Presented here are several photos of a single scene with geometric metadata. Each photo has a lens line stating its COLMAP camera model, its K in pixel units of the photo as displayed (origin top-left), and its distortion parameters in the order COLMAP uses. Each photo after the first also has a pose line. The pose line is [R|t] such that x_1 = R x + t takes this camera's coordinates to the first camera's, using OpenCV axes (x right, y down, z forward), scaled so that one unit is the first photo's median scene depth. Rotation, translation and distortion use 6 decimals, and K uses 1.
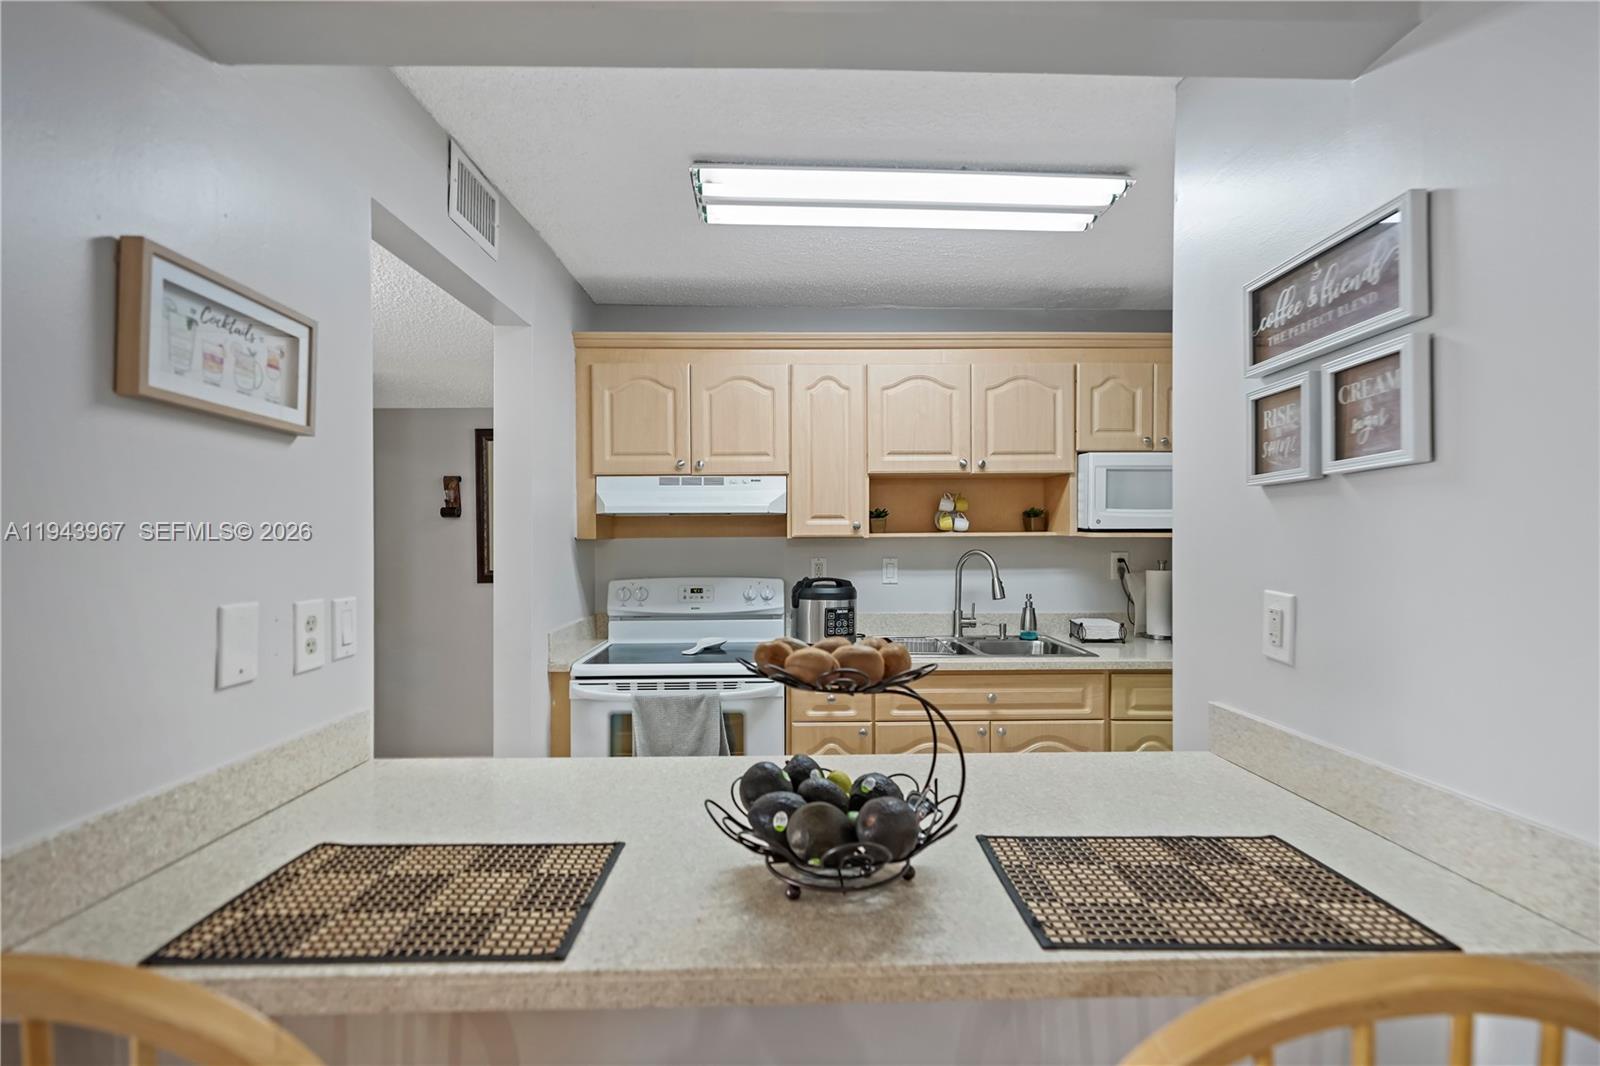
lens RADIAL K [[732.5, 0, 803.0], [0, 732.5, 539.9], [0, 0, 1]] dist [-0.004931, 0.000331]
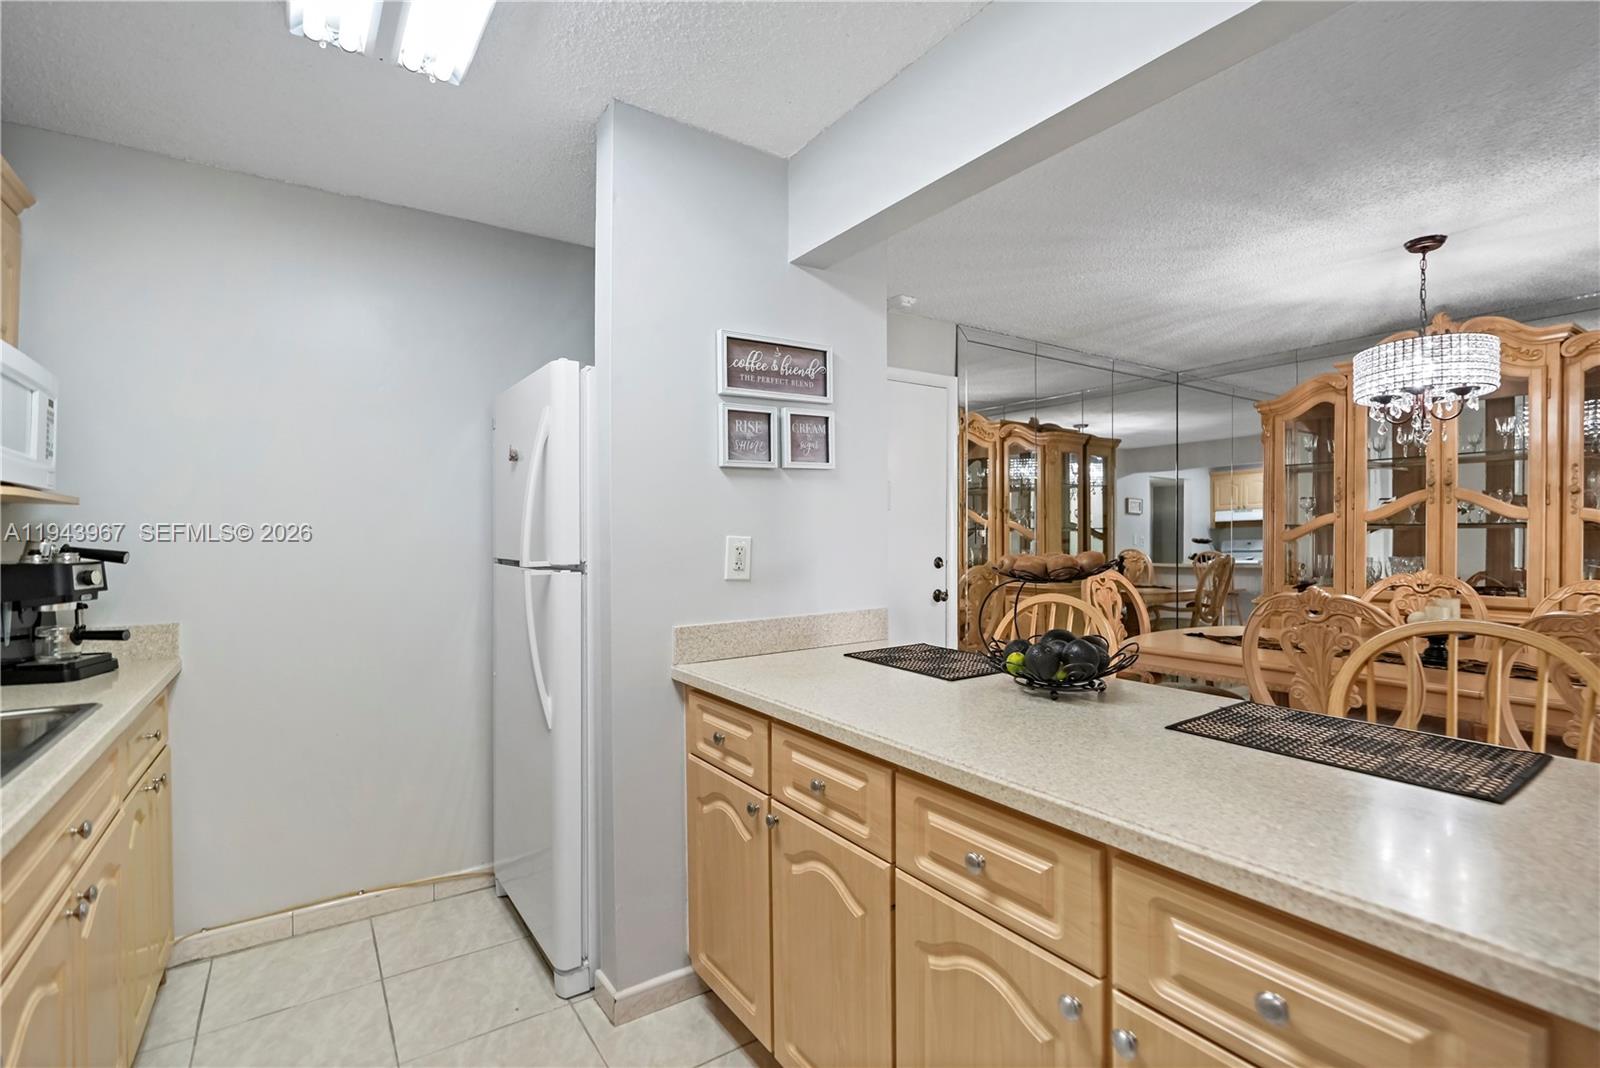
lens RADIAL K [[732.5, 0, 798.6], [0, 732.5, 538.8], [0, 0, 1]] dist [-0.004931, 0.000331]
pose [[-0.536210, -0.001504, 0.844083, -0.358072], [0.010544, 0.999908, 0.008480, 0.030807], [-0.844019, 0.013447, -0.536145, 0.823244]]
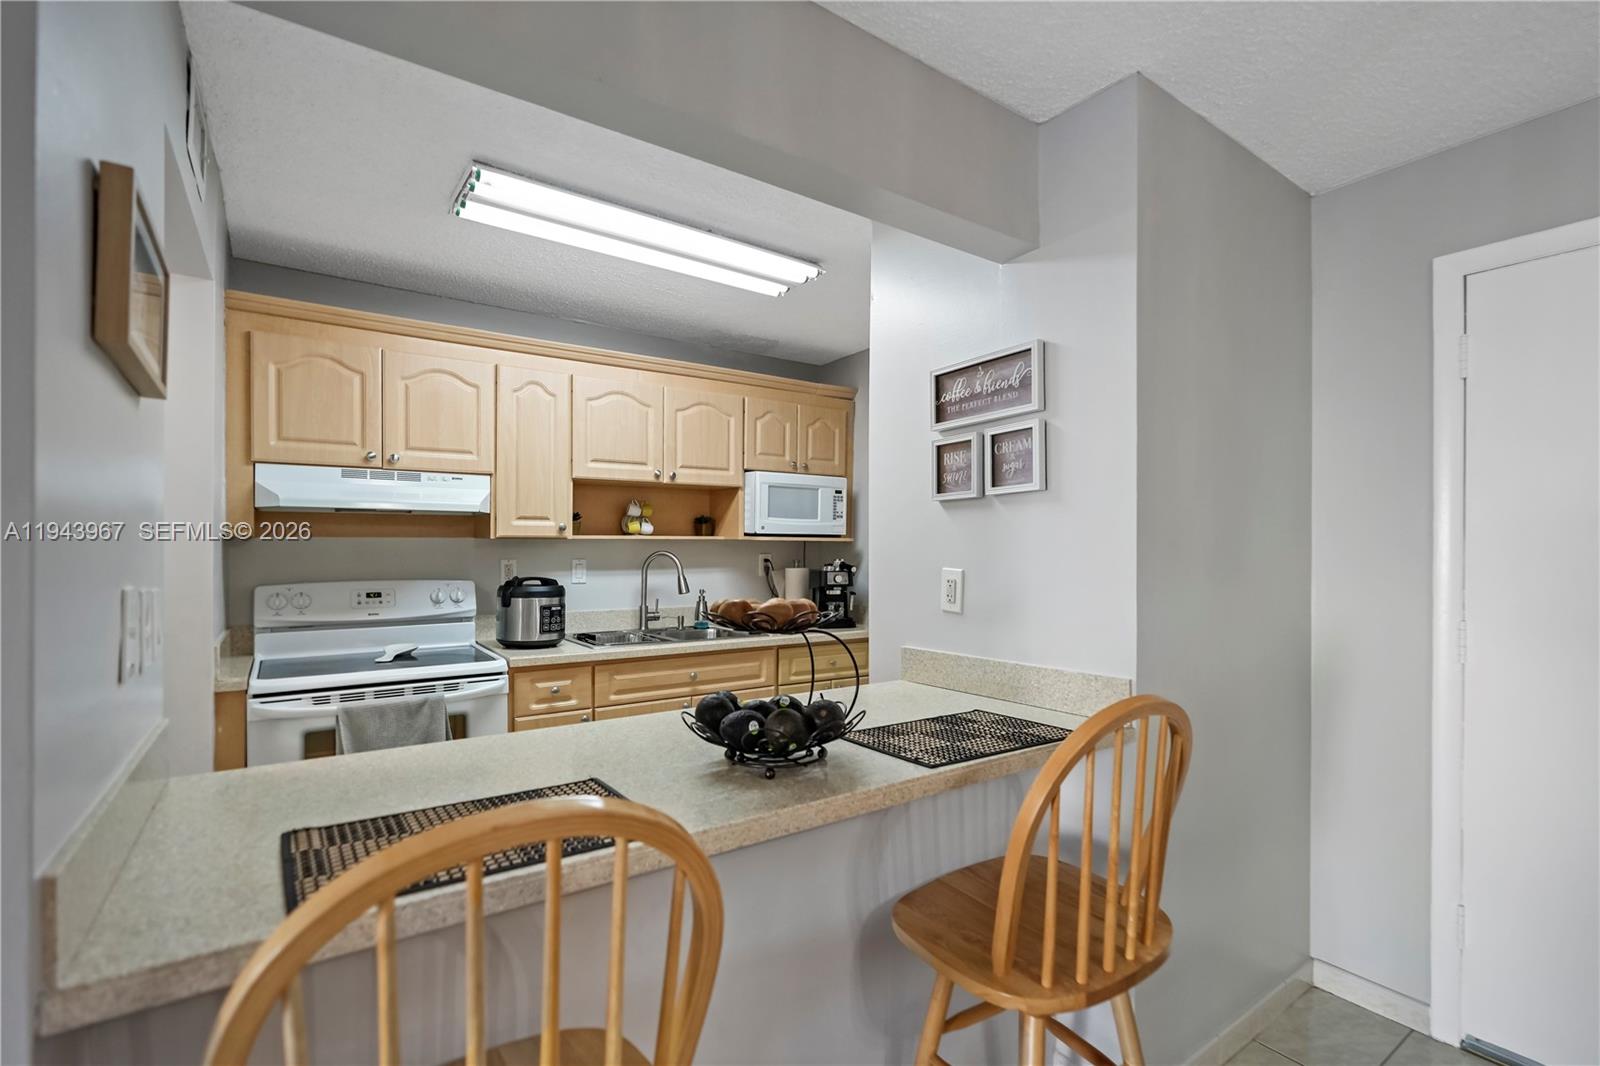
lens RADIAL K [[732.5, 0, 800.7], [0, 732.5, 548.8], [0, 0, 1]] dist [-0.004931, 0.000331]
pose [[0.832151, 0.004462, 0.554531, -0.237424], [-0.001642, 0.999983, -0.005582, 0.018033], [-0.554547, 0.003735, 0.832144, -0.065701]]
